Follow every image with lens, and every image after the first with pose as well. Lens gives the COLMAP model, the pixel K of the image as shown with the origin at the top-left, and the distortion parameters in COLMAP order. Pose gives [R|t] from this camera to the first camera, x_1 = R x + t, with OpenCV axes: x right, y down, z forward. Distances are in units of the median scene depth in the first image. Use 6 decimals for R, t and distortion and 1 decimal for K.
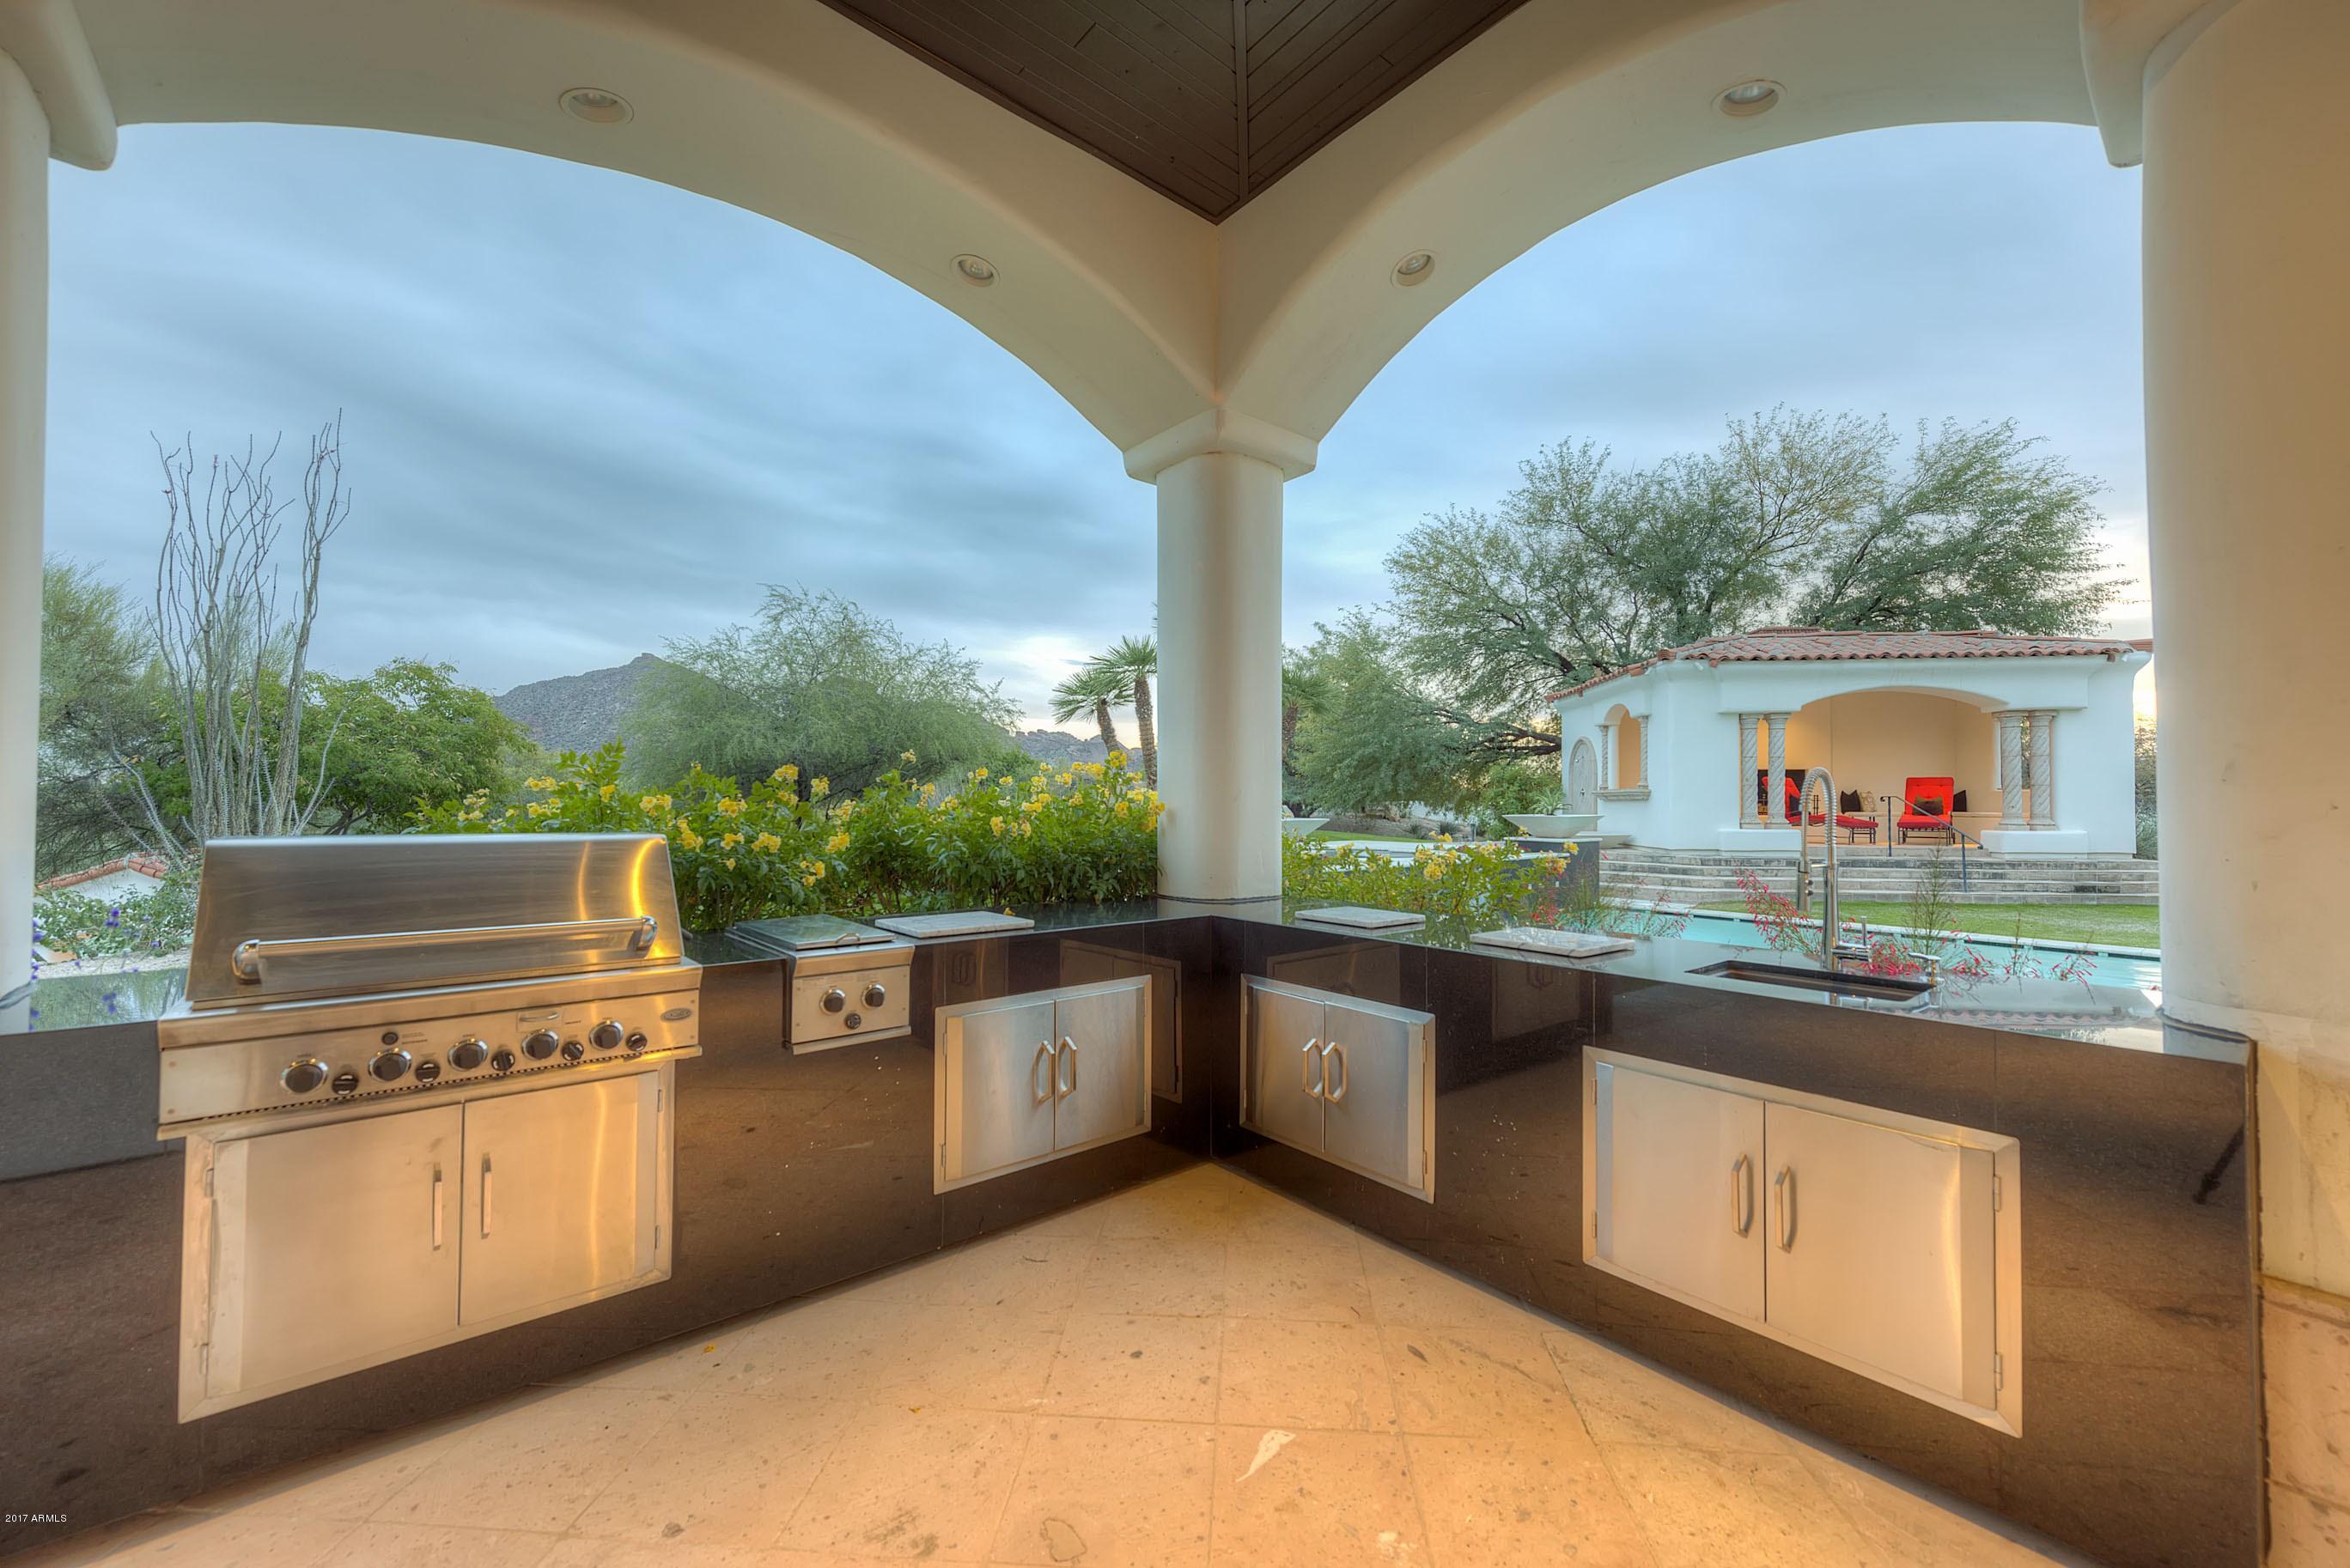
lens RADIAL K [[933.0, 0, 1175.0], [0, 933.0, 784.0], [0, 0, 1]] dist [0.002440, -0.000147]
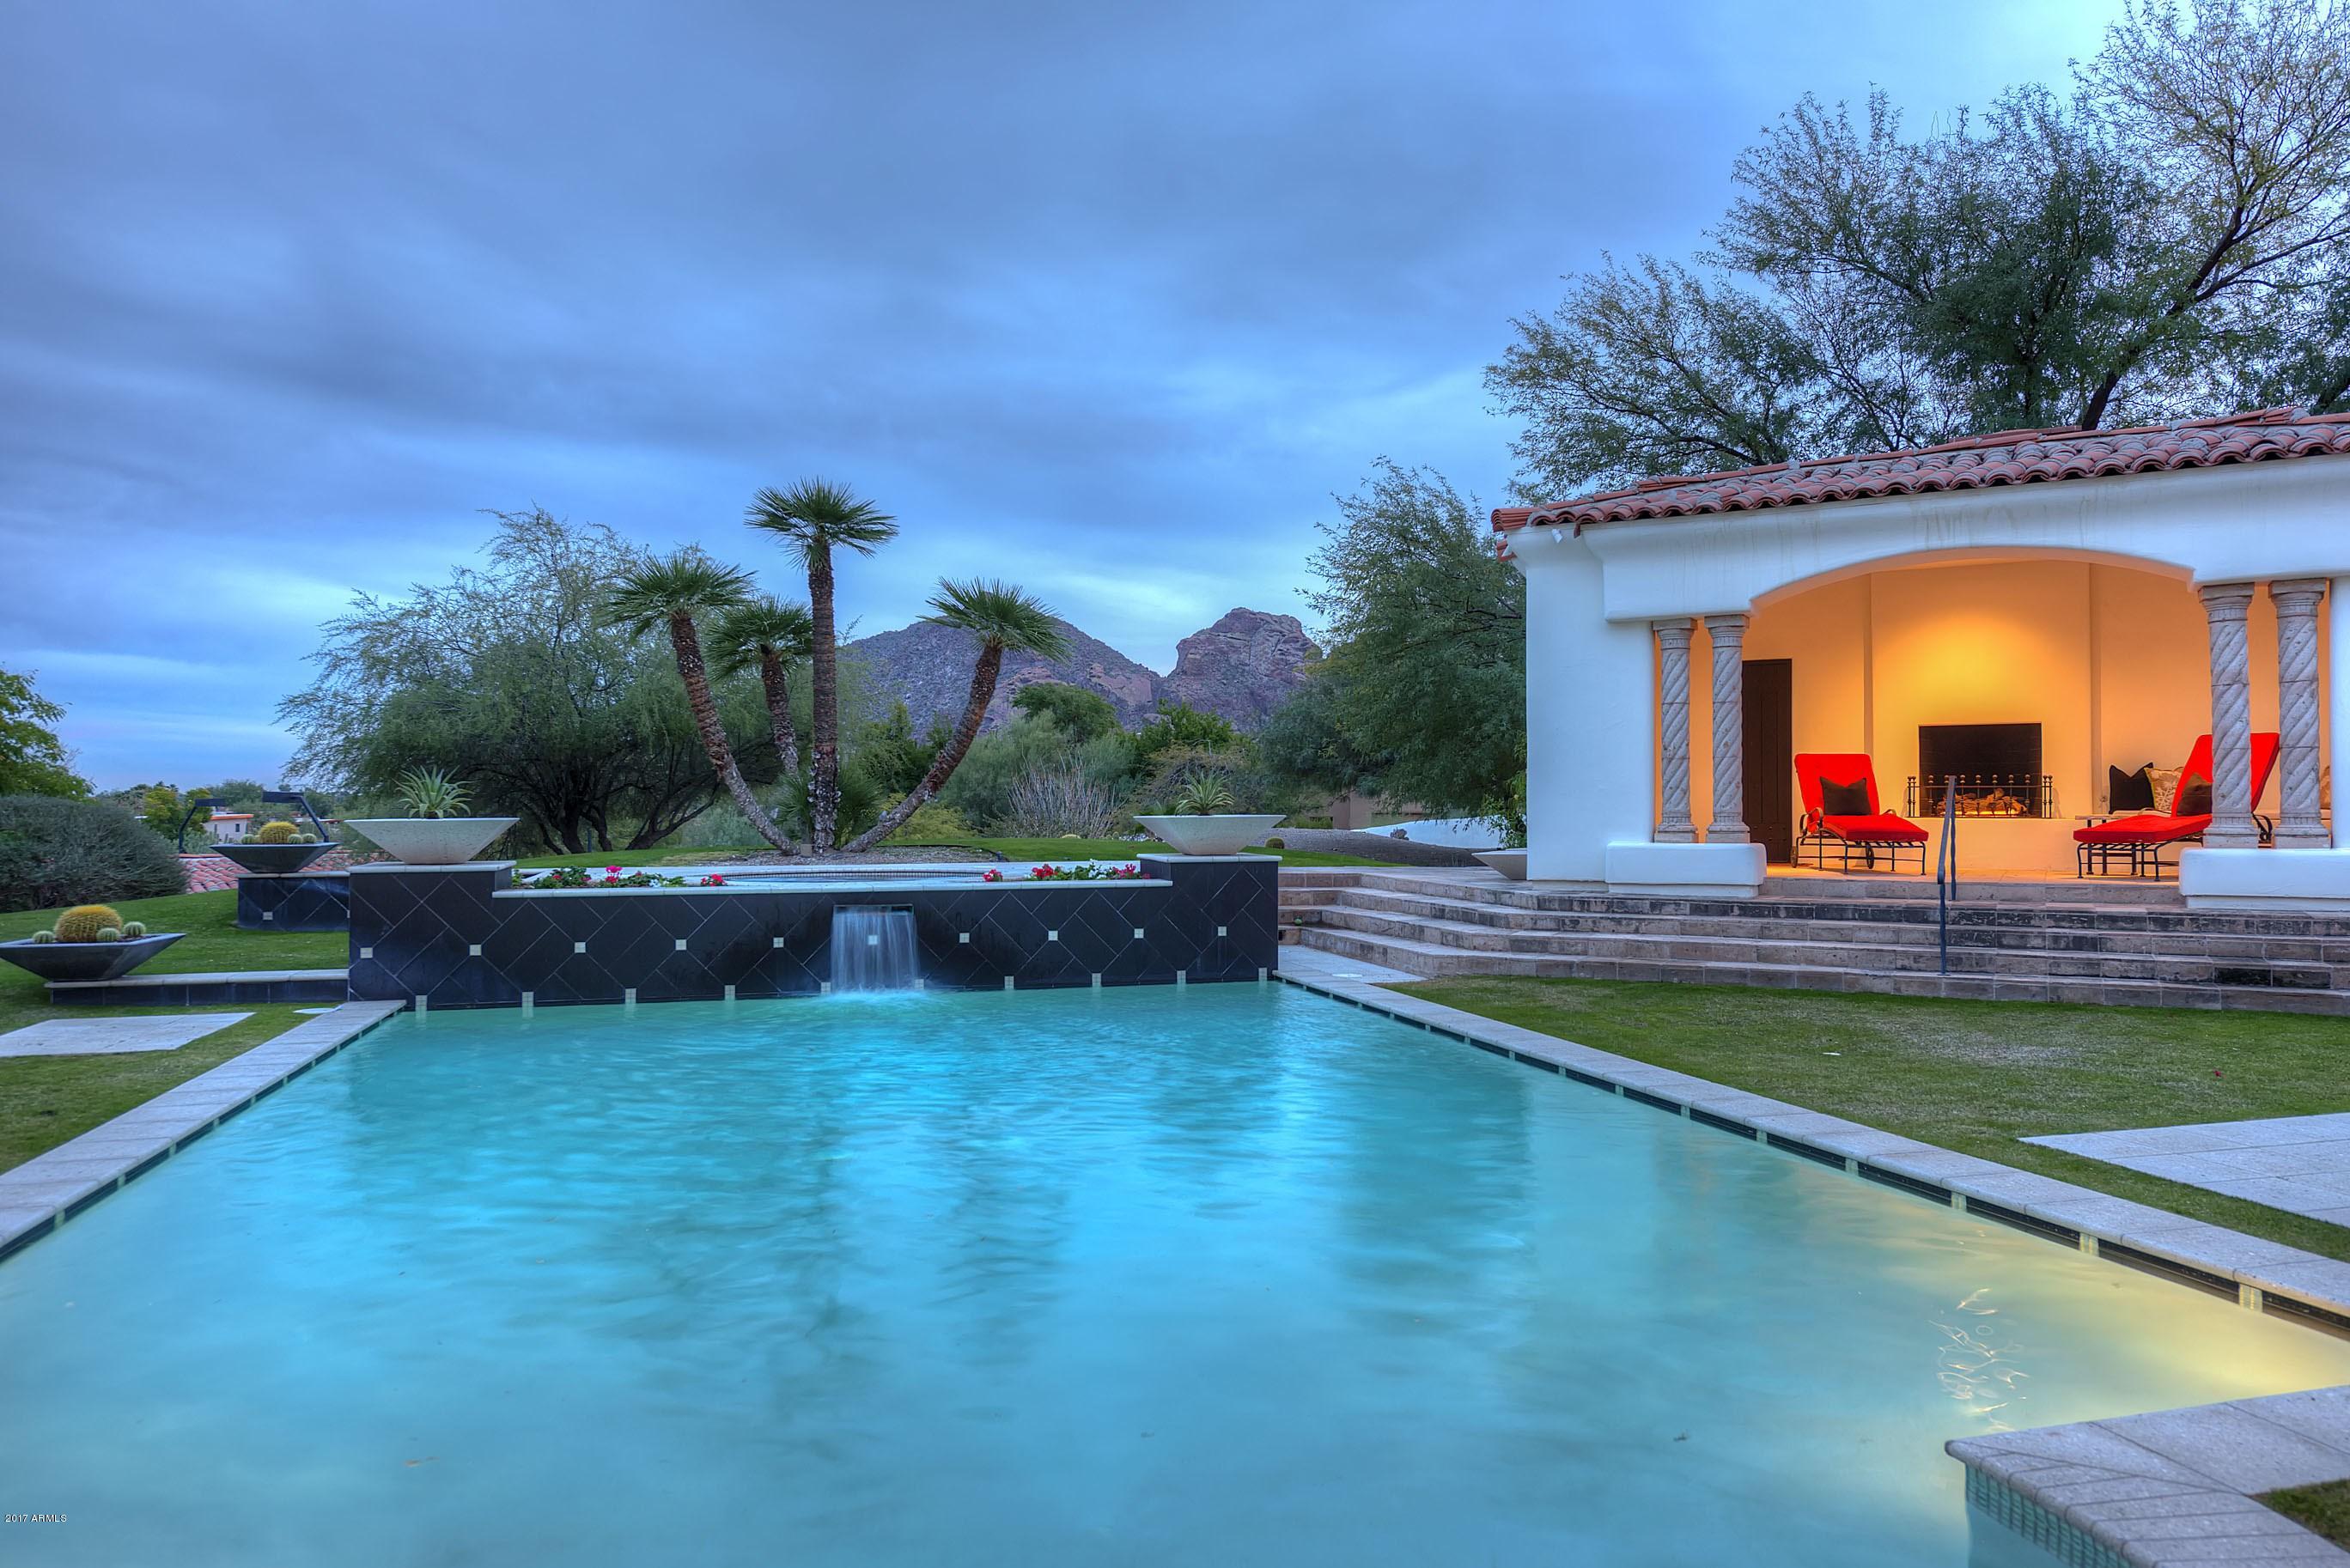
lens RADIAL K [[1556.3, 0, 1175.0], [0, 1556.3, 784.0], [0, 0, 1]] dist [0.000336, 0.000056]
pose [[0.920920, -0.009903, -0.389626, 0.722442], [0.011497, 0.999932, 0.001759, 0.011487], [0.389582, -0.006099, 0.920971, 0.100778]]
